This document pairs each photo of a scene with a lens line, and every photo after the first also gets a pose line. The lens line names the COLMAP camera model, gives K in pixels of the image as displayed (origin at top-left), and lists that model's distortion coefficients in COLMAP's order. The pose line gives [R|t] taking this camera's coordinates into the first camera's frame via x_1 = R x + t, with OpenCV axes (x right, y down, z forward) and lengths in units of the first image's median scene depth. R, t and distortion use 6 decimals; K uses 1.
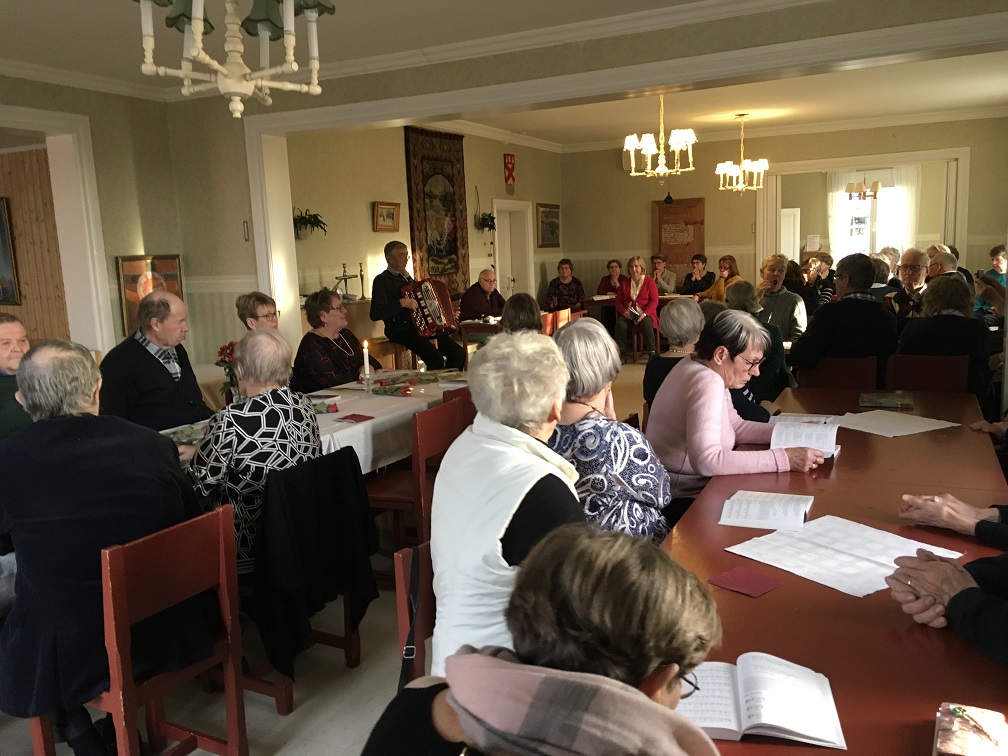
lens RADIAL K [[850.4, 0, 504.0], [0, 850.4, 378.0], [0, 0, 1]] dist [0.065965, -0.011980]
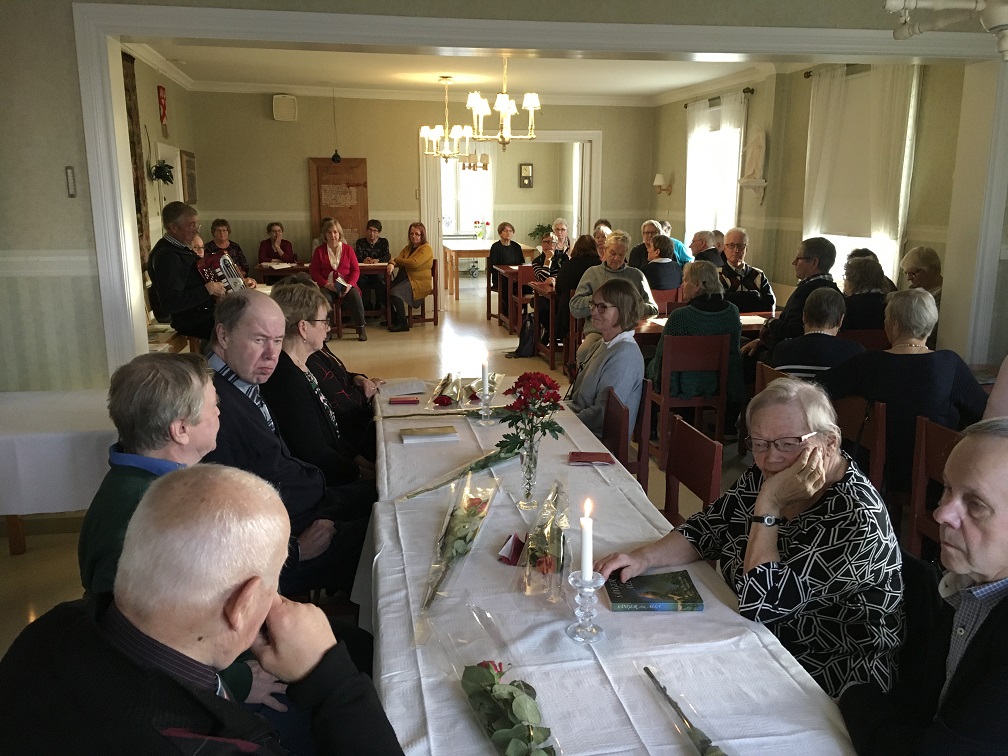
lens RADIAL K [[850.4, 0, 504.0], [0, 850.4, 378.0], [0, 0, 1]] dist [0.065965, -0.011980]
pose [[0.824822, -0.081878, 0.559432, -0.210059], [0.054344, 0.996358, 0.065701, -0.025496], [-0.562775, -0.023790, 0.826268, 0.141805]]
